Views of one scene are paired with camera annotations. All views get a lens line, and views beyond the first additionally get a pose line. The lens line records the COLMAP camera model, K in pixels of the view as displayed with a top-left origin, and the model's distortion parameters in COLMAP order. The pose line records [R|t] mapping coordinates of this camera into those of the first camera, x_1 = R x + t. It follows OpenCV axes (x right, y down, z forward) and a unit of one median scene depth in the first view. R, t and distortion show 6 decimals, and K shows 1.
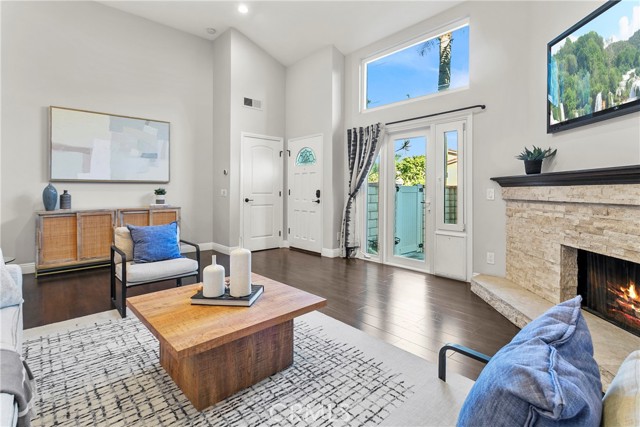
lens RADIAL K [[307.4, 0, 331.4], [0, 307.4, 192.6], [0, 0, 1]] dist [0.007258, -0.000547]
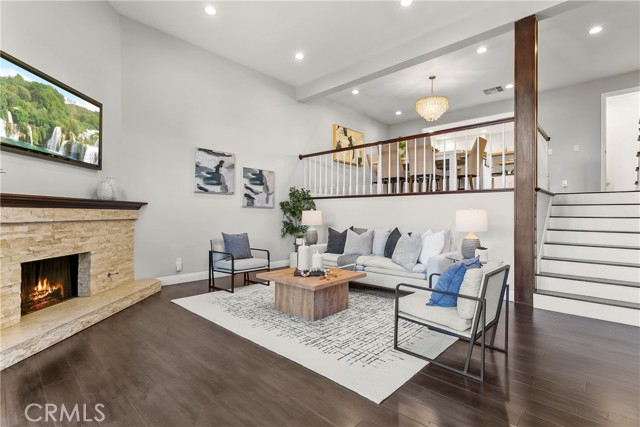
lens RADIAL K [[307.4, 0, 319.2], [0, 307.4, 212.7], [0, 0, 1]] dist [0.007258, -0.000547]
pose [[-0.998610, -0.007706, -0.052133, -0.230174], [-0.007704, 0.999970, -0.000237, -0.012066], [0.052134, 0.000165, -0.998640, 2.273046]]
